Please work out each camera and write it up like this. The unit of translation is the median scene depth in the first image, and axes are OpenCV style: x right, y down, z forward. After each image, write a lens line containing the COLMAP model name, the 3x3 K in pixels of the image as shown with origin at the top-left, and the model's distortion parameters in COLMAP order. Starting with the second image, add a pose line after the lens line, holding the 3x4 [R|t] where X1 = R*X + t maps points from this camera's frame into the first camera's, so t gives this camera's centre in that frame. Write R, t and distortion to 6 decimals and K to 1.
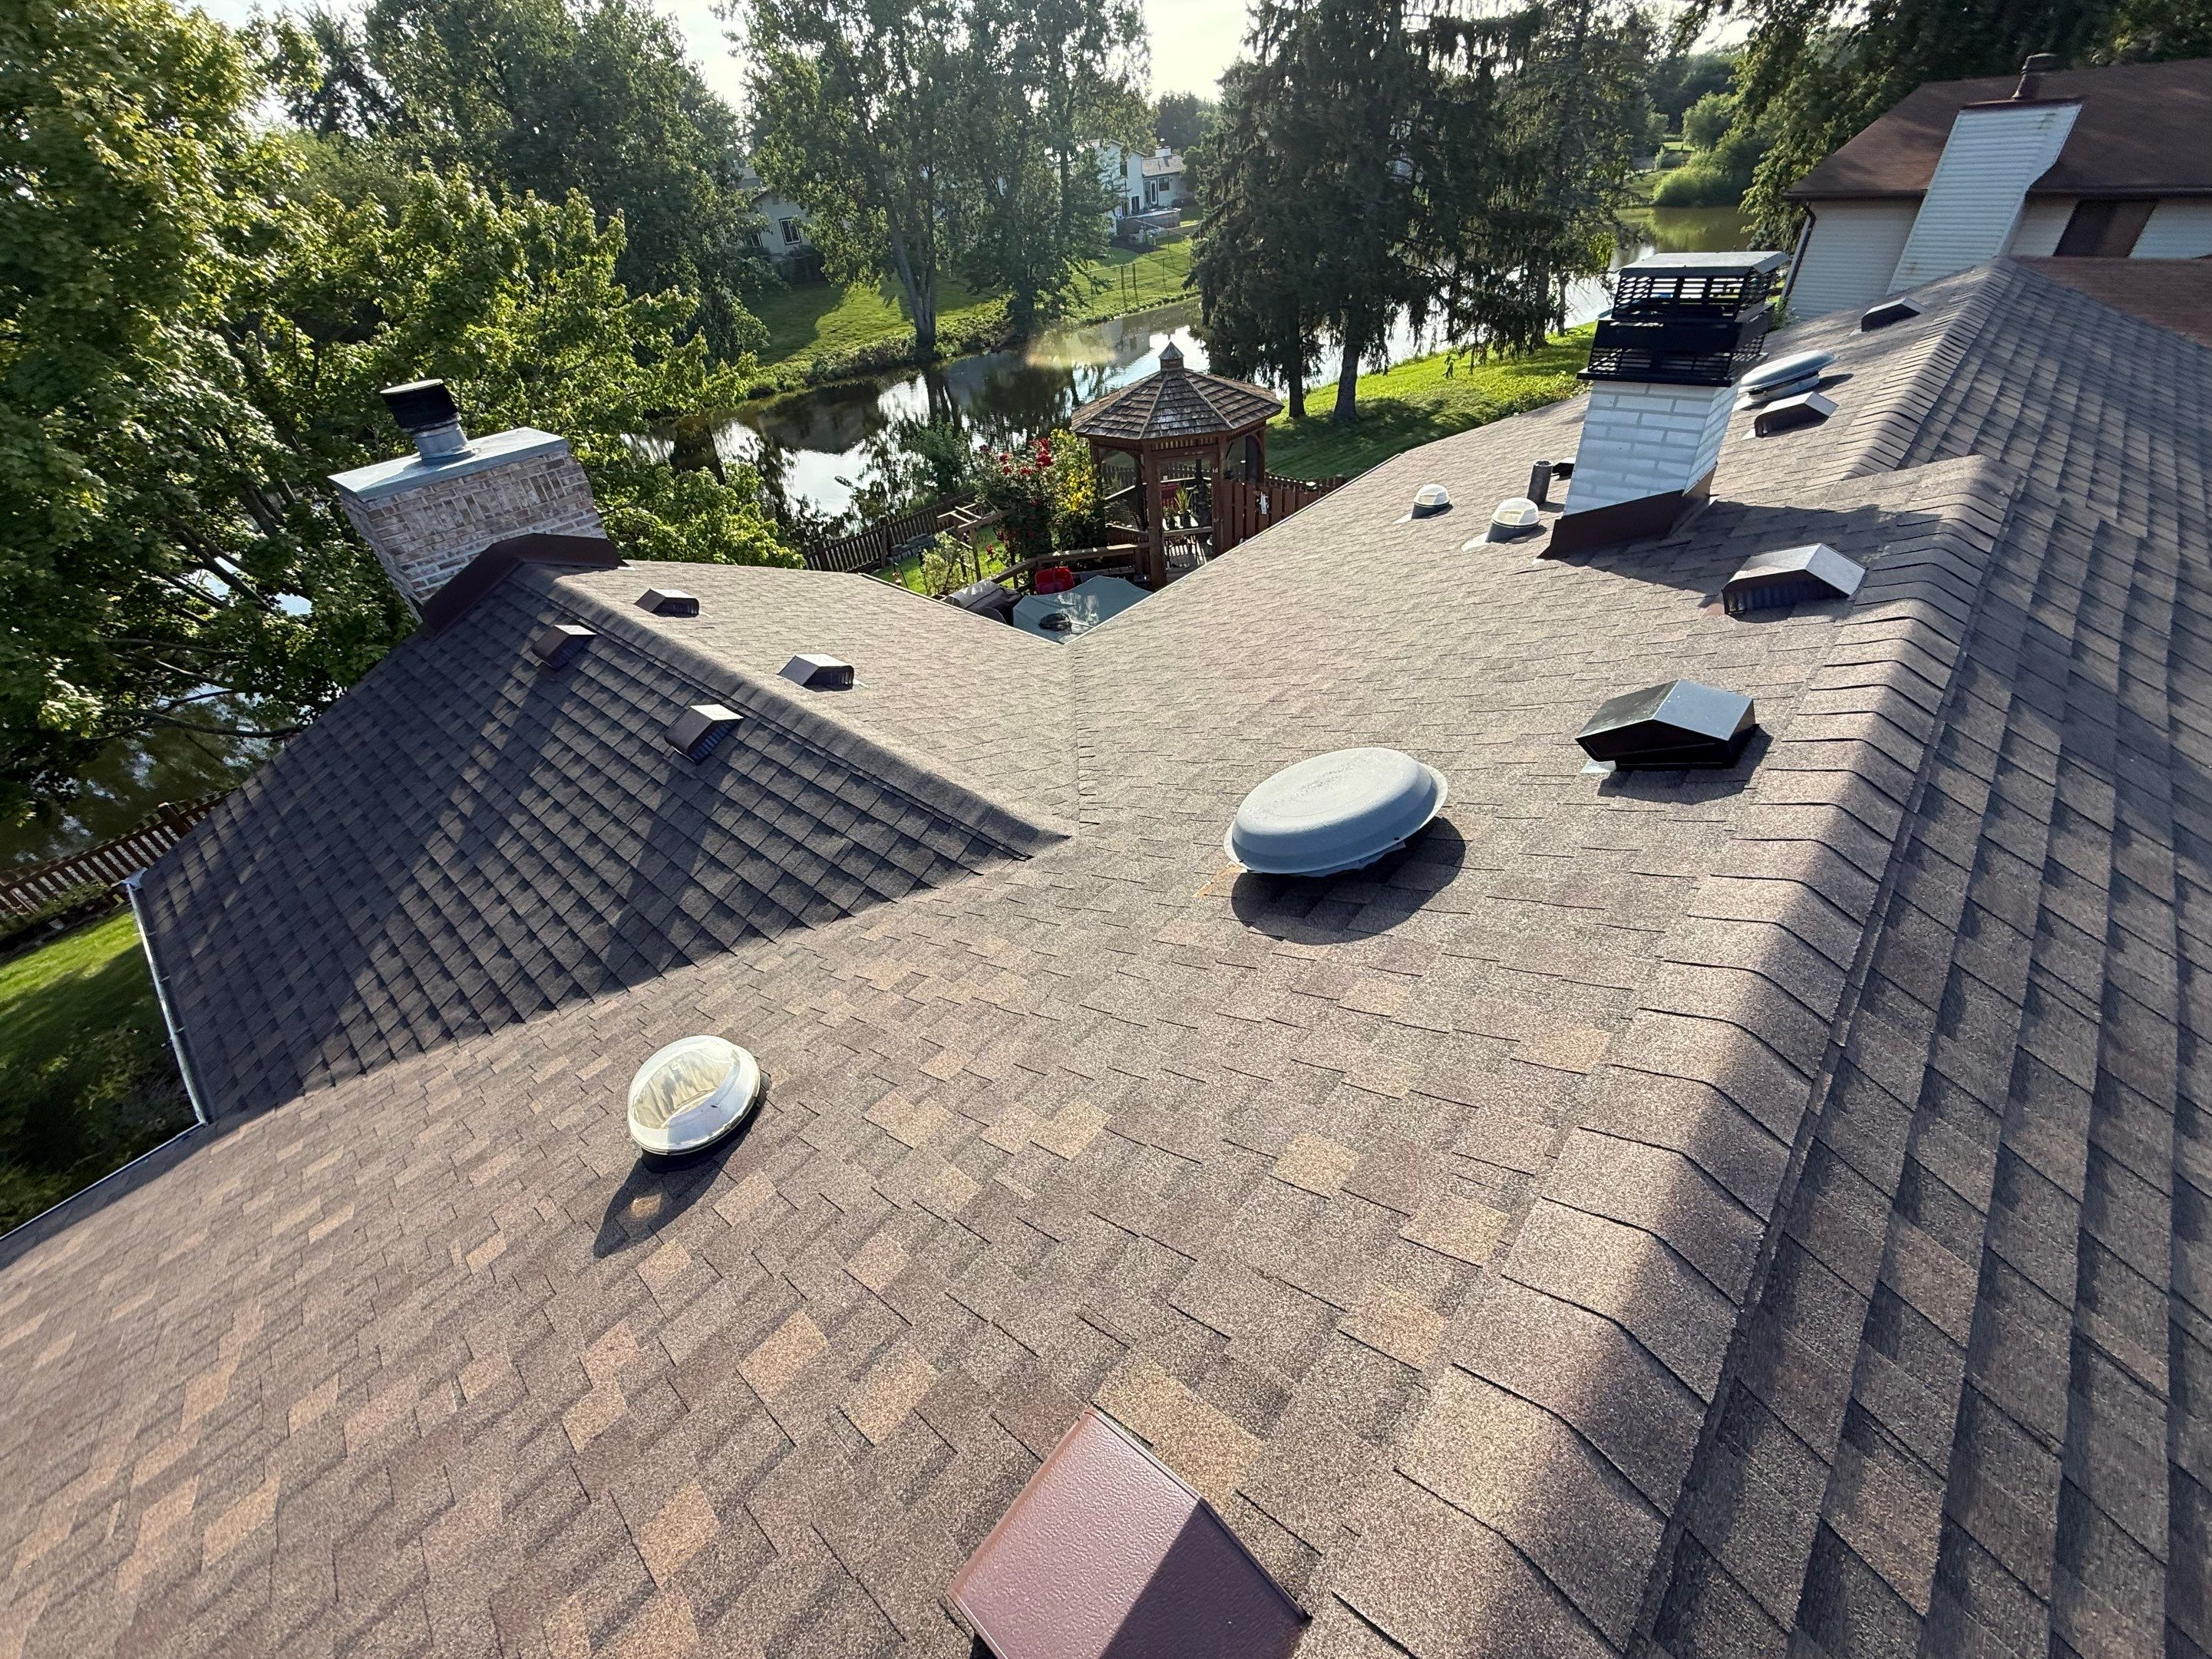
lens RADIAL K [[877.2, 0, 1100.0], [0, 877.2, 833.2], [0, 0, 1]] dist [0.000502, -0.000256]
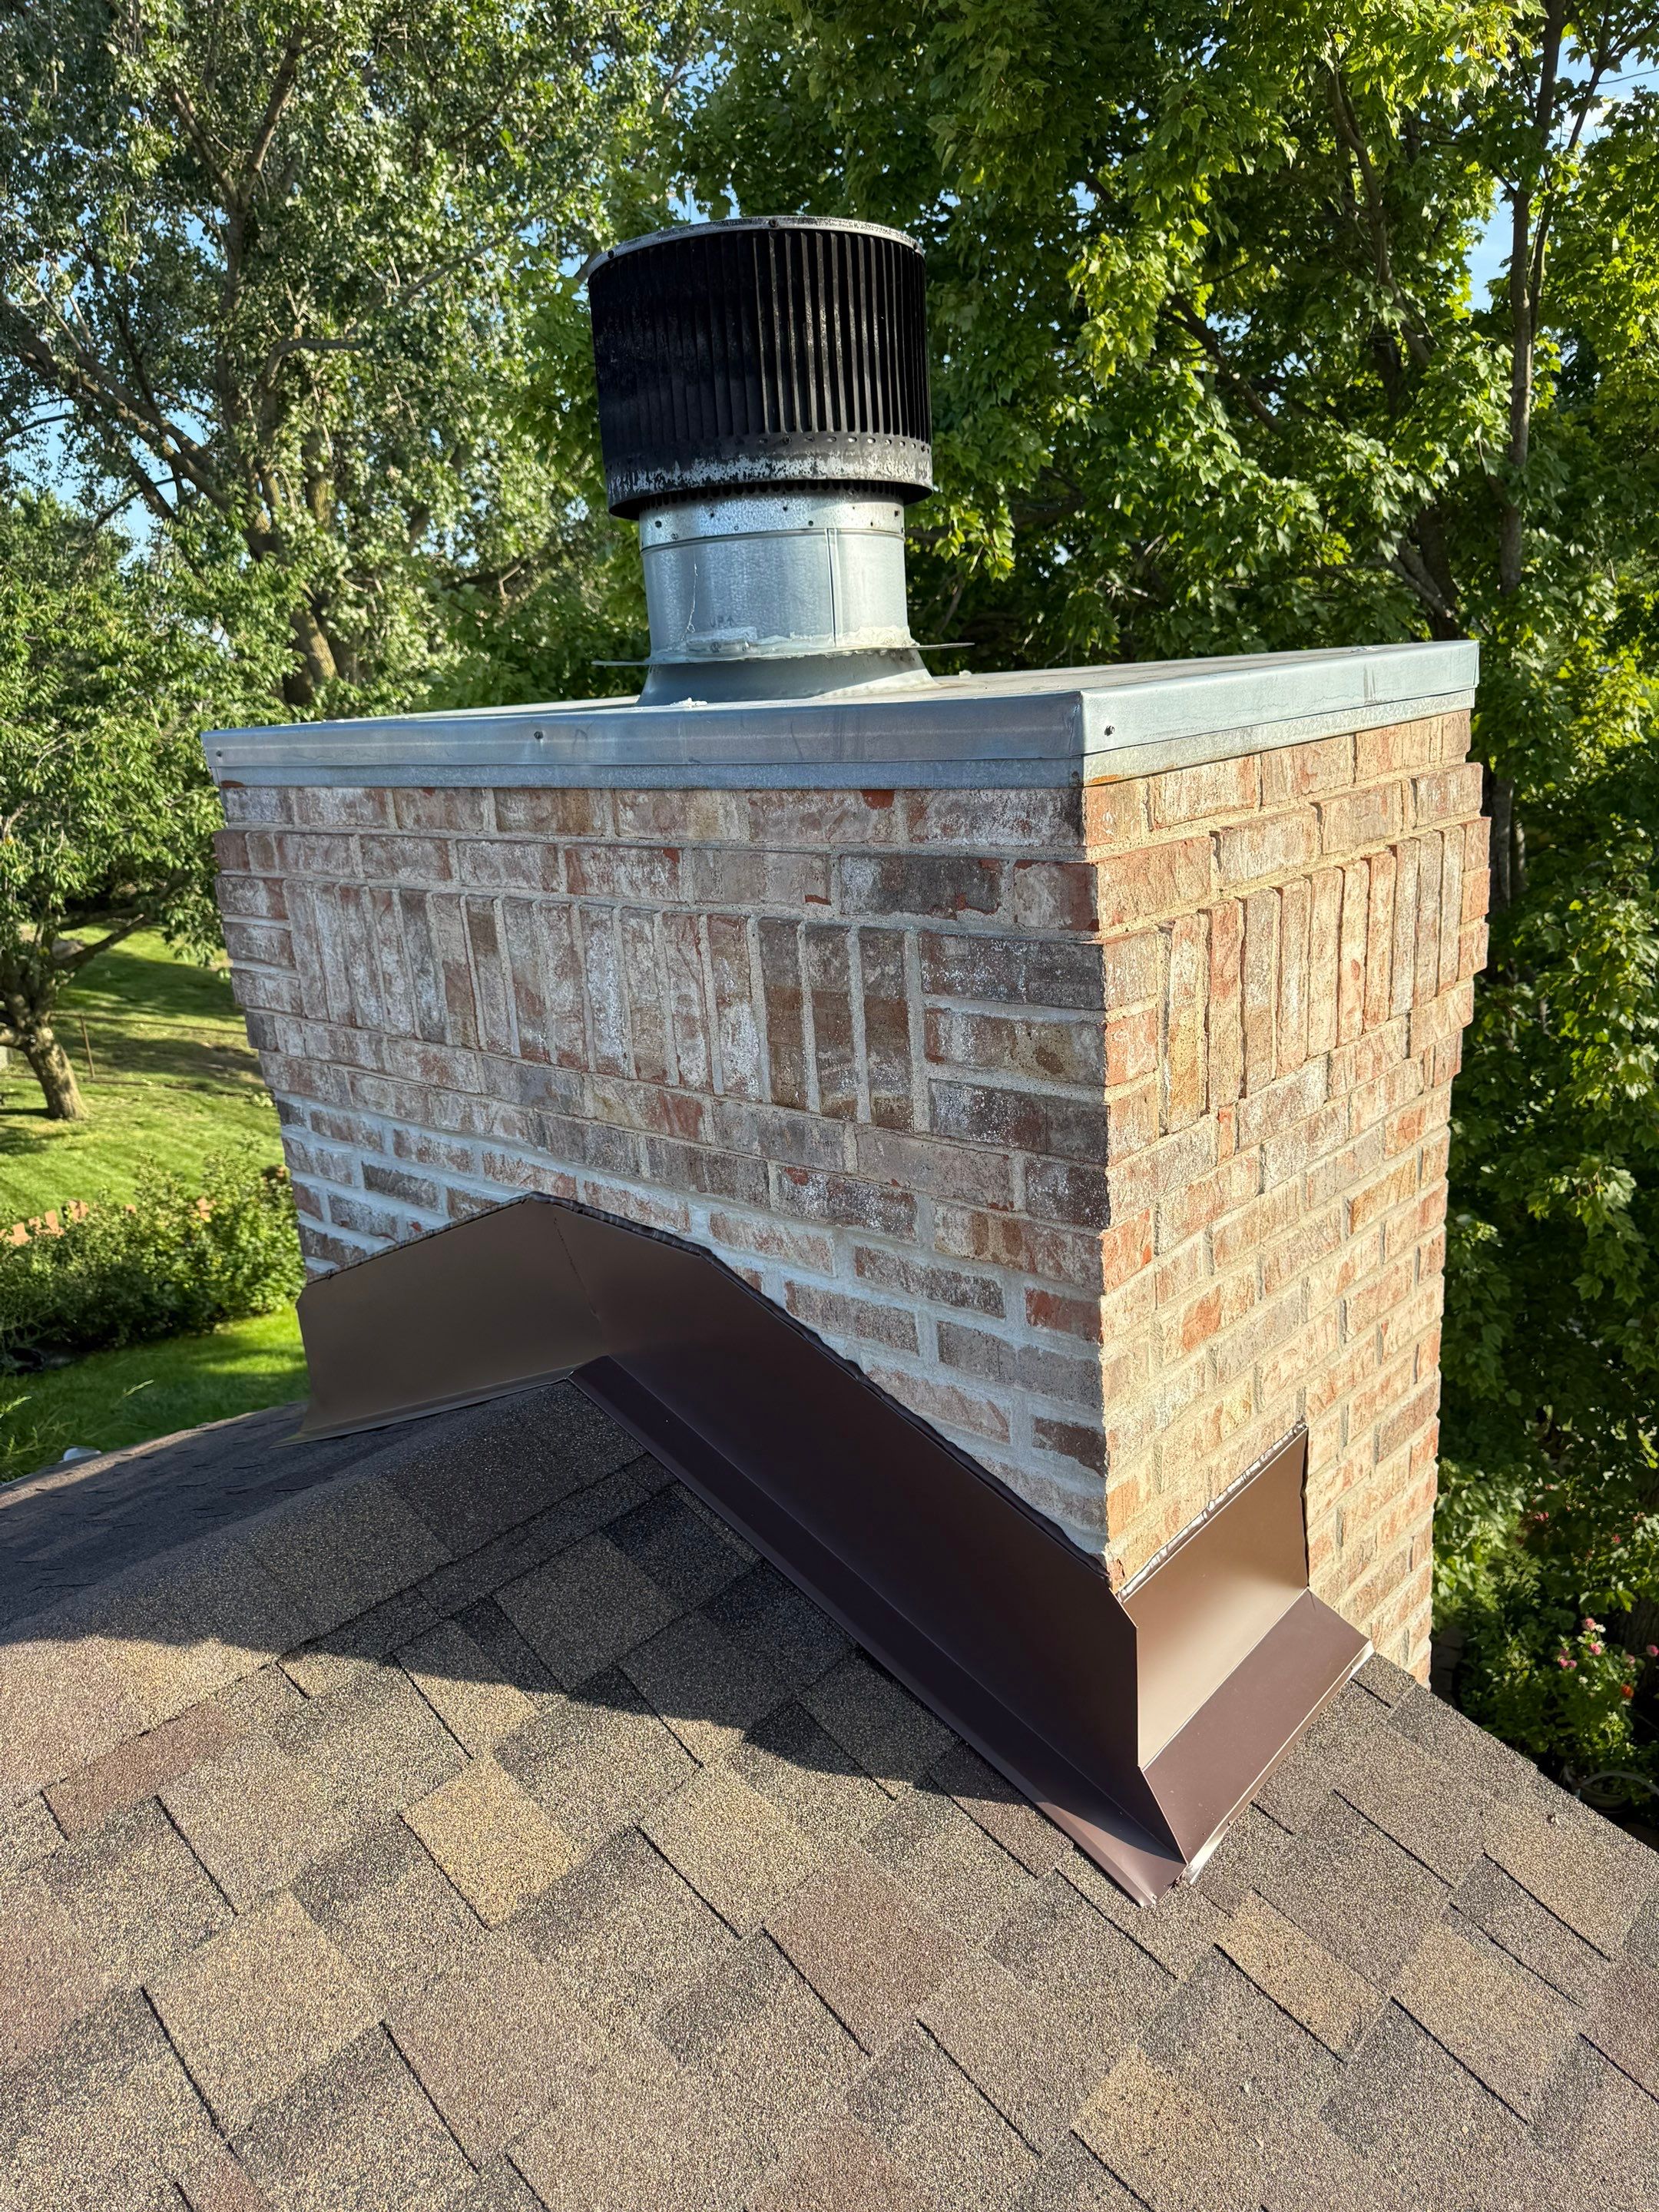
lens RADIAL K [[1609.2, 0, 822.4], [0, 1609.2, 1098.9], [0, 0, 1]] dist [0.002378, -0.002082]
pose [[-0.000884, 0.351496, -0.936189, -0.659494], [-0.561259, 0.774653, 0.291377, -0.714136], [0.827640, 0.525702, 0.196596, 1.521838]]
